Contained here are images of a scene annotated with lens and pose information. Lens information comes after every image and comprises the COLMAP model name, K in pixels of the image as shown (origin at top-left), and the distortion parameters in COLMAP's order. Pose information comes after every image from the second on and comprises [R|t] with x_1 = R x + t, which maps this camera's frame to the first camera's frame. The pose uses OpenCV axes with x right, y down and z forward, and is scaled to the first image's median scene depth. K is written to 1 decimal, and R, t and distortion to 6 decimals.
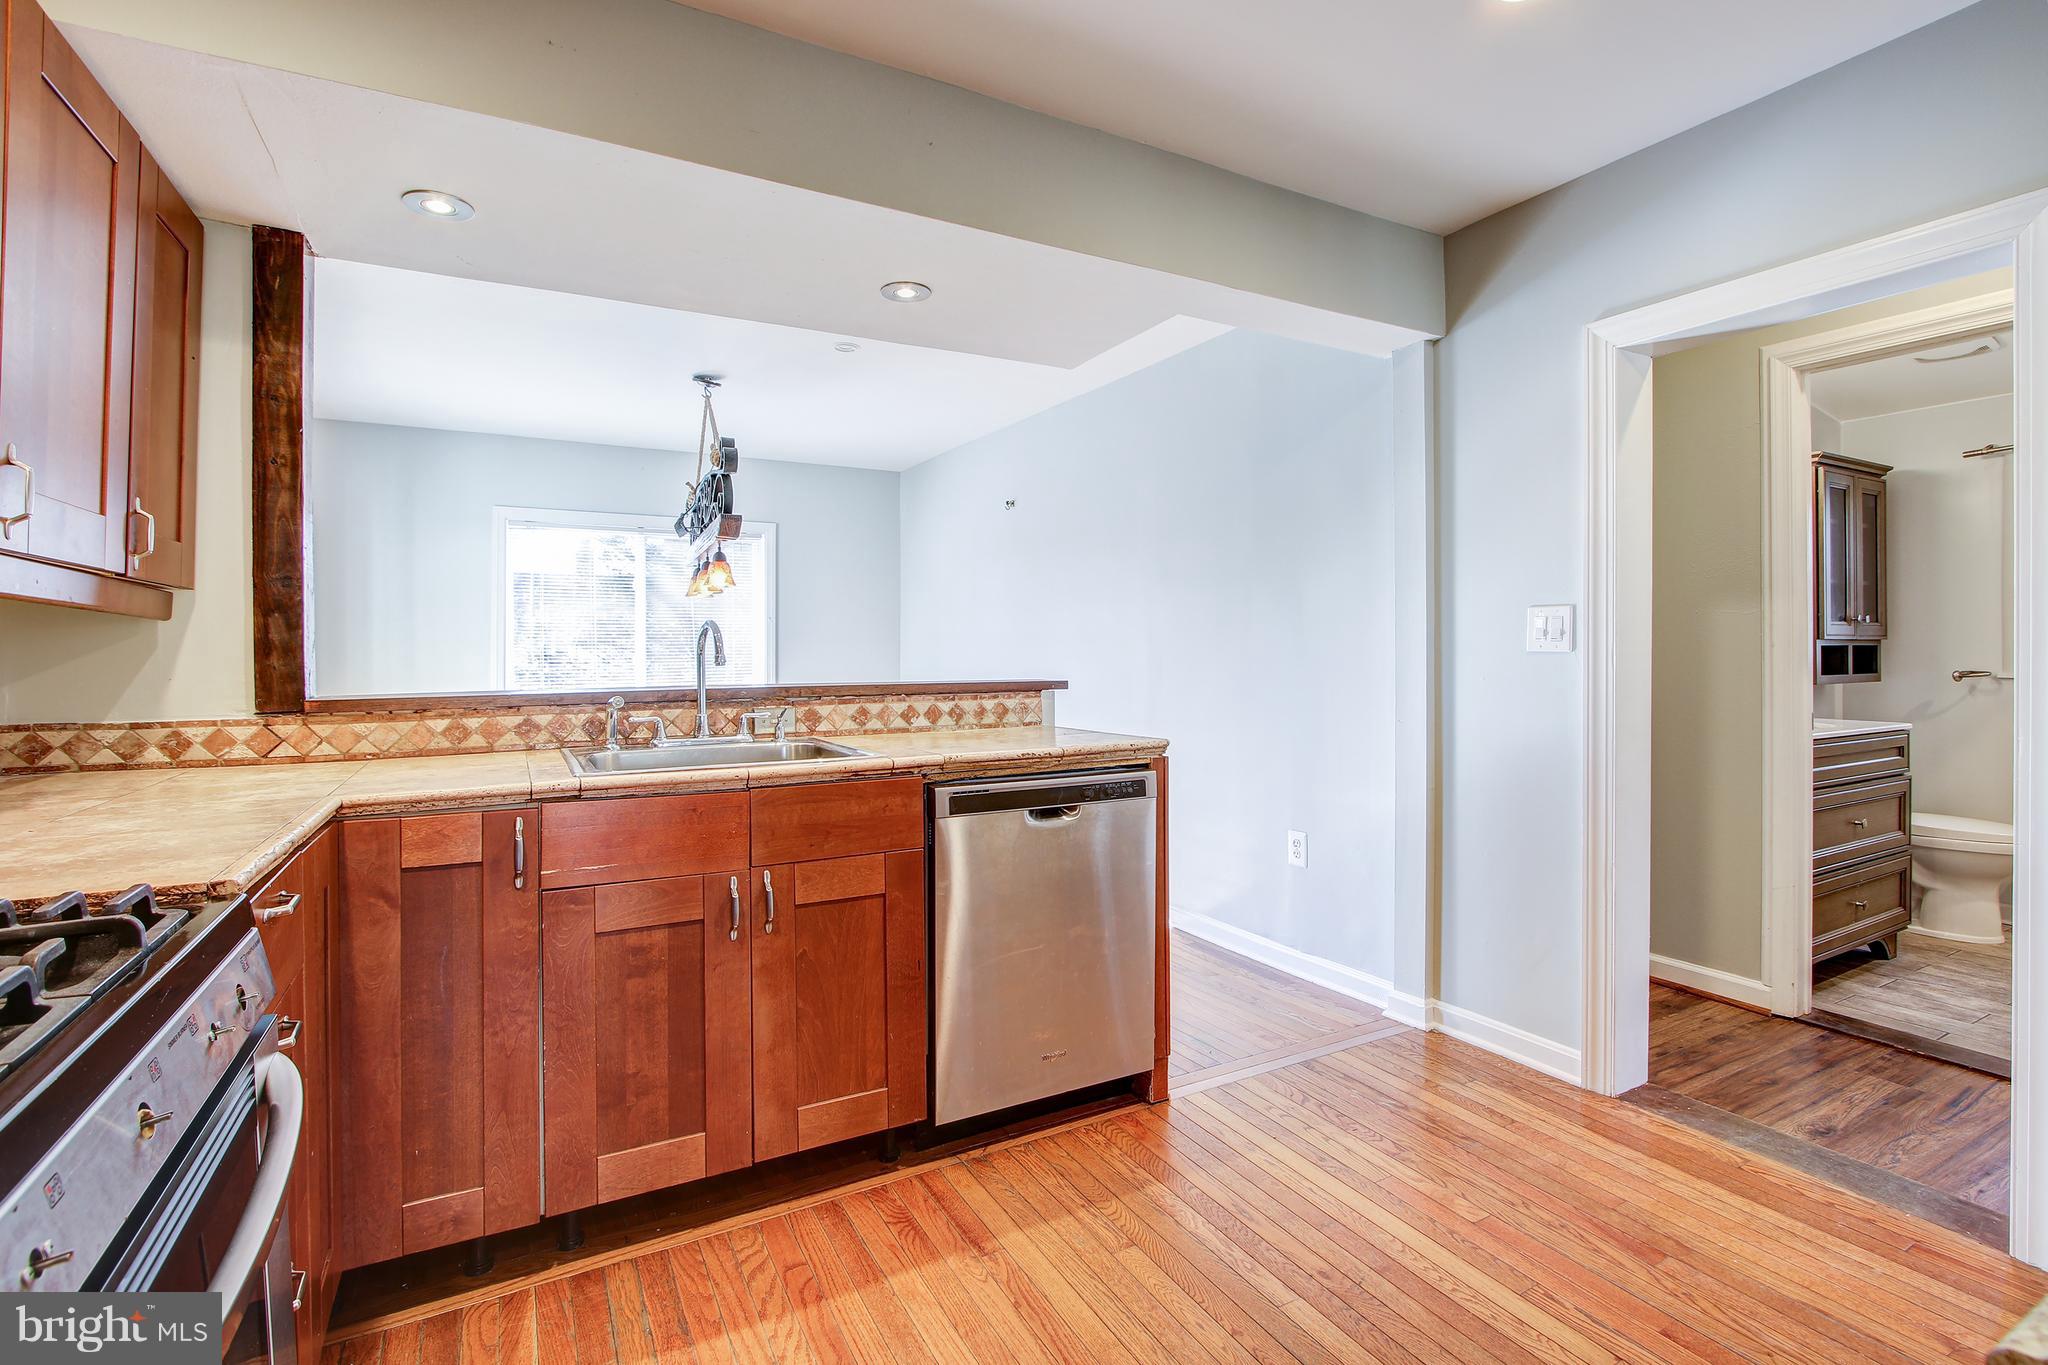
lens RADIAL K [[953.9, 0, 1029.8], [0, 953.9, 649.0], [0, 0, 1]] dist [-0.009936, 0.000826]
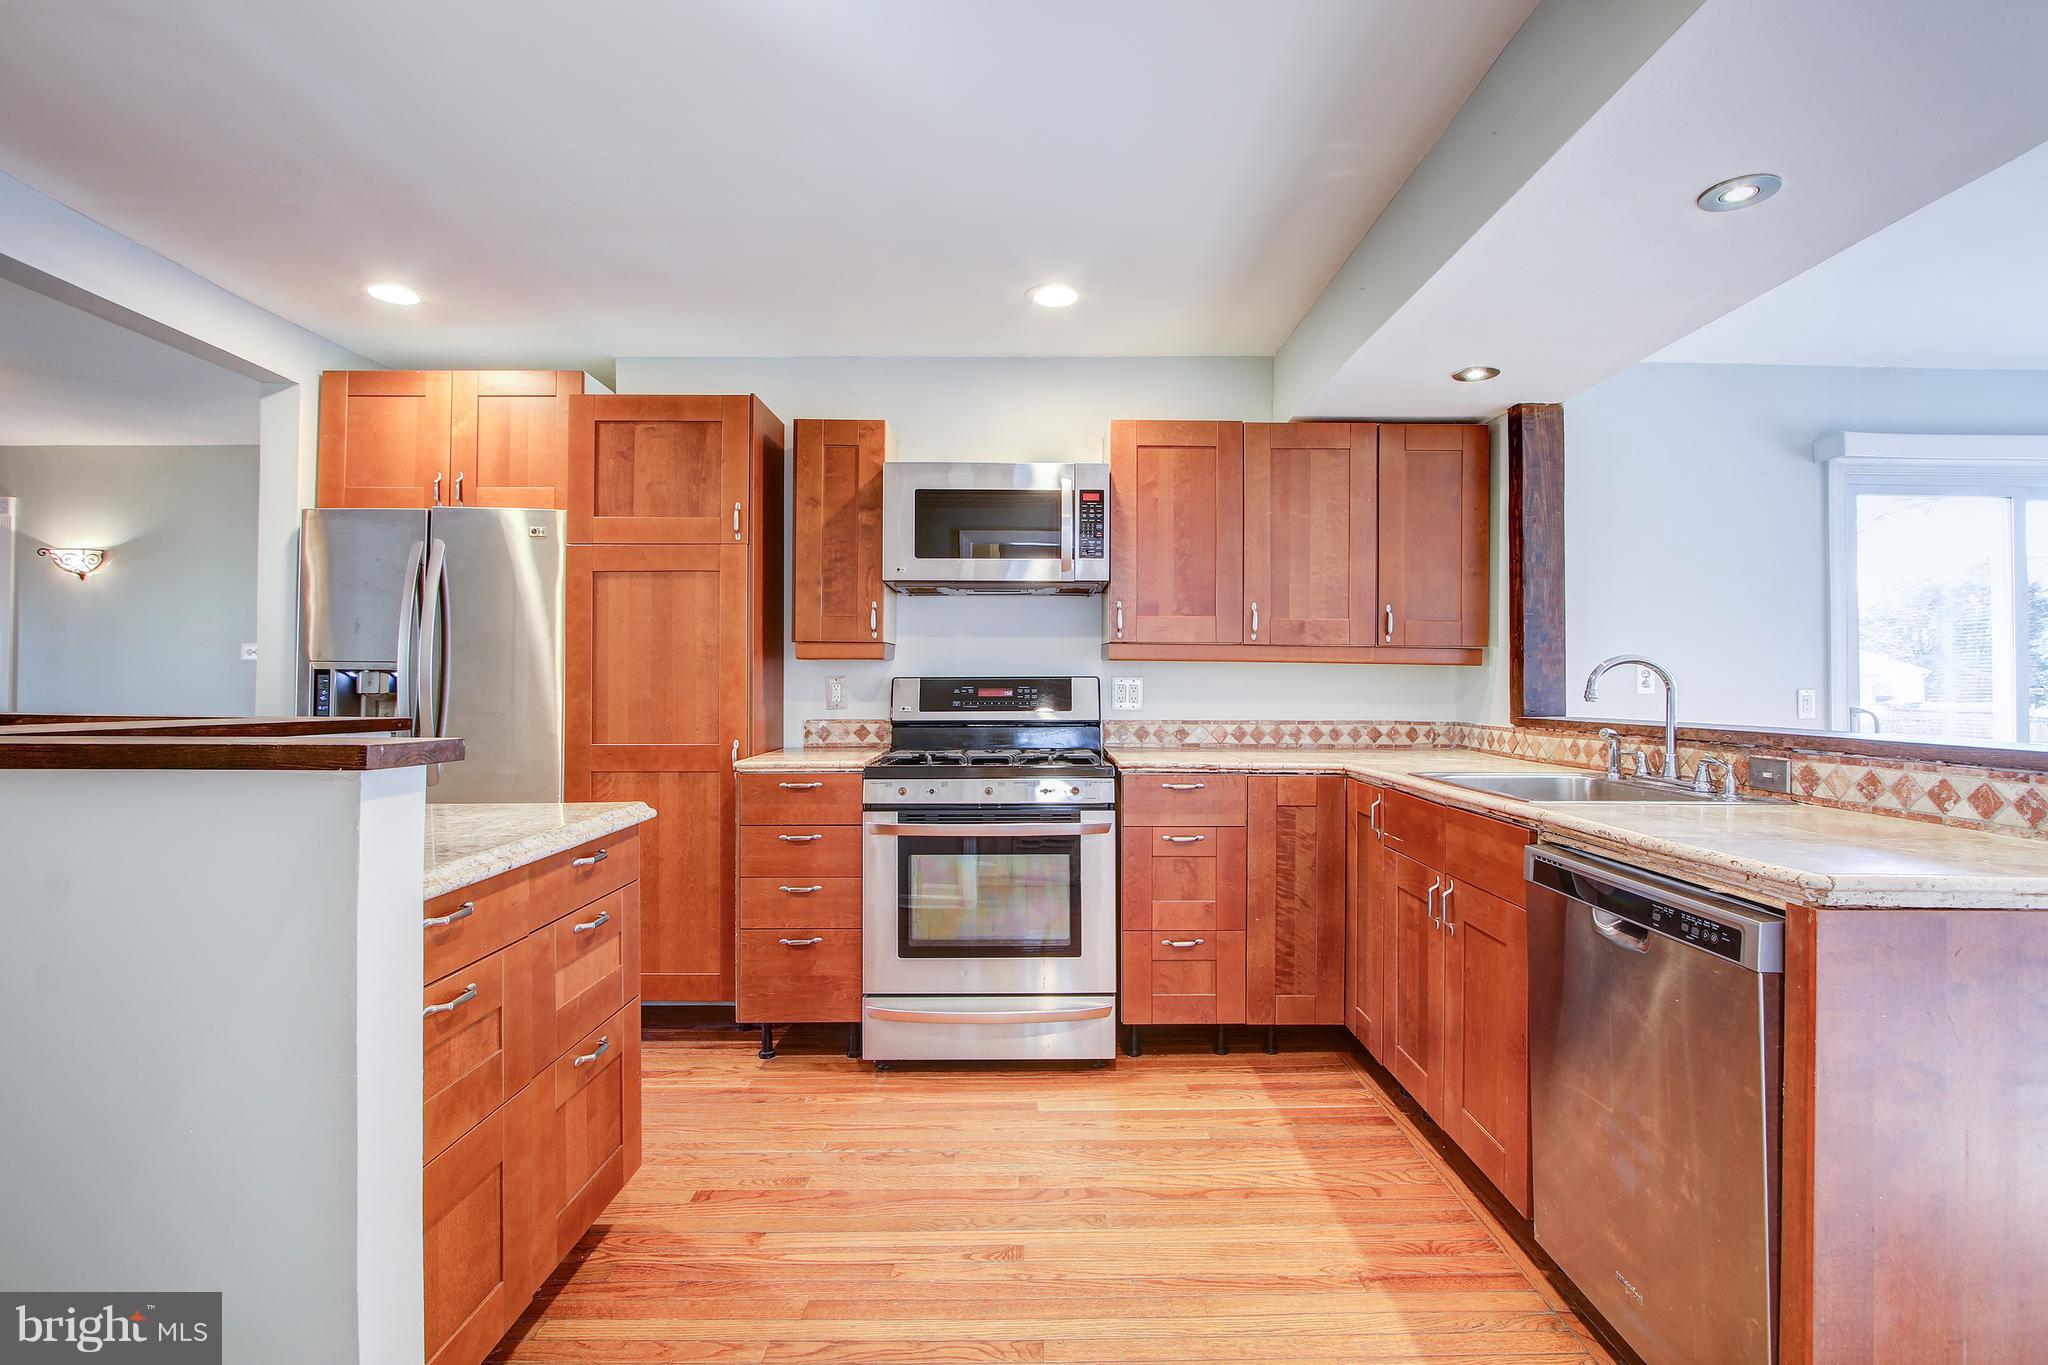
lens RADIAL K [[946.9, 0, 1054.3], [0, 946.9, 672.3], [0, 0, 1]] dist [-0.008518, 0.001428]
pose [[-0.466431, -0.005596, -0.884540, 0.835147], [0.001803, 0.999972, -0.007277, -0.006764], [0.884556, -0.004989, -0.466408, 0.985395]]
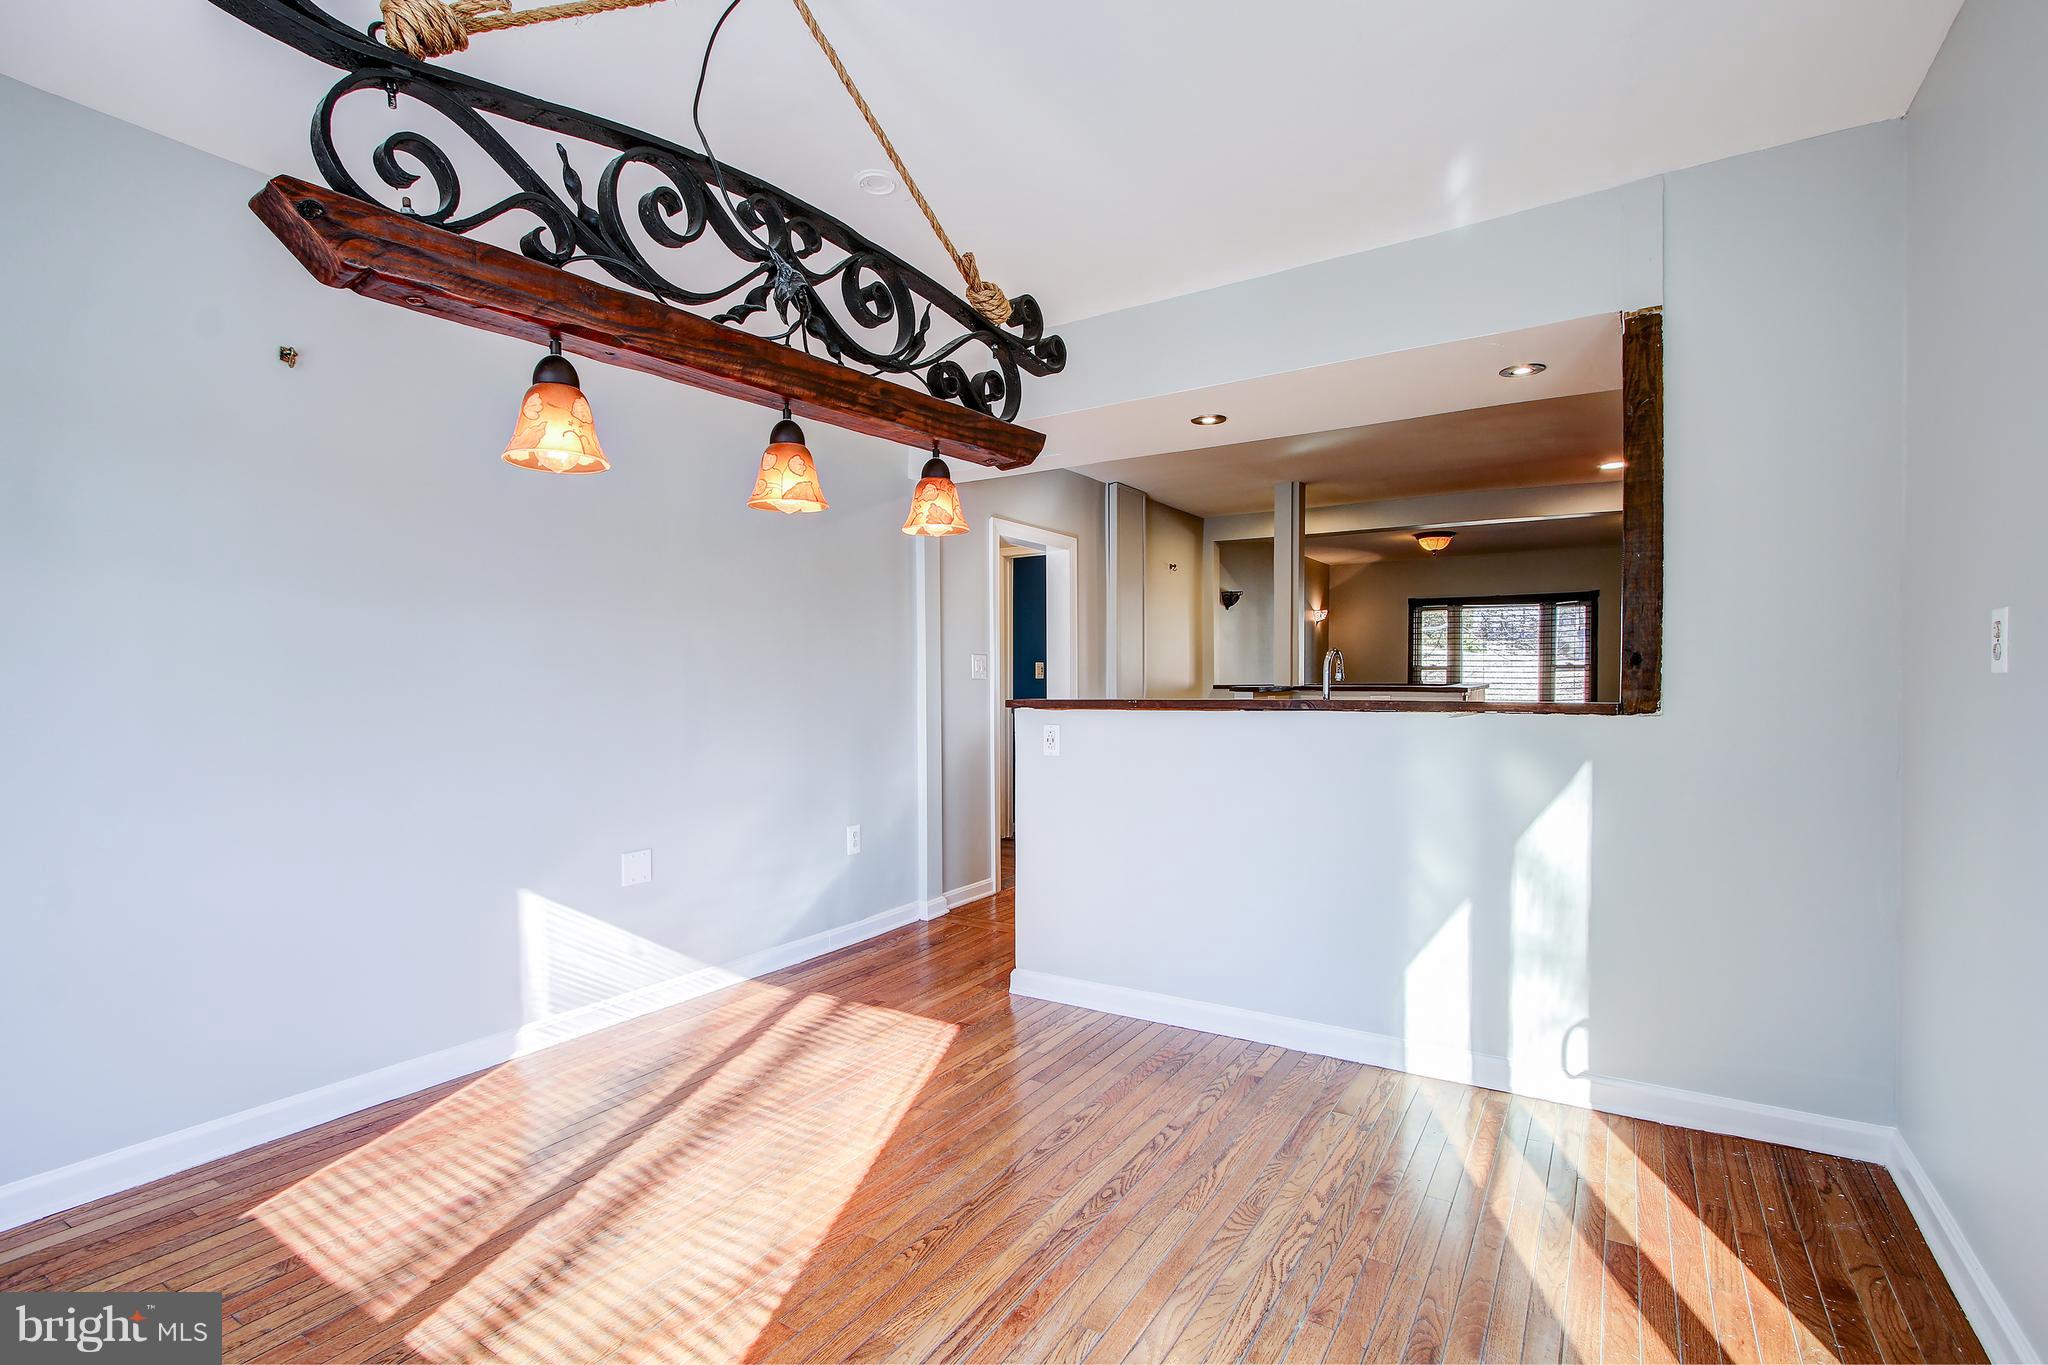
lens RADIAL K [[953.0, 0, 1027.1], [0, 953.0, 679.0], [0, 0, 1]] dist [-0.004342, -0.000181]
pose [[-0.490003, 0.009005, 0.871674, -1.335097], [0.005206, 0.999959, -0.007404, 0.026116], [-0.871705, 0.000910, -0.490030, 2.130819]]
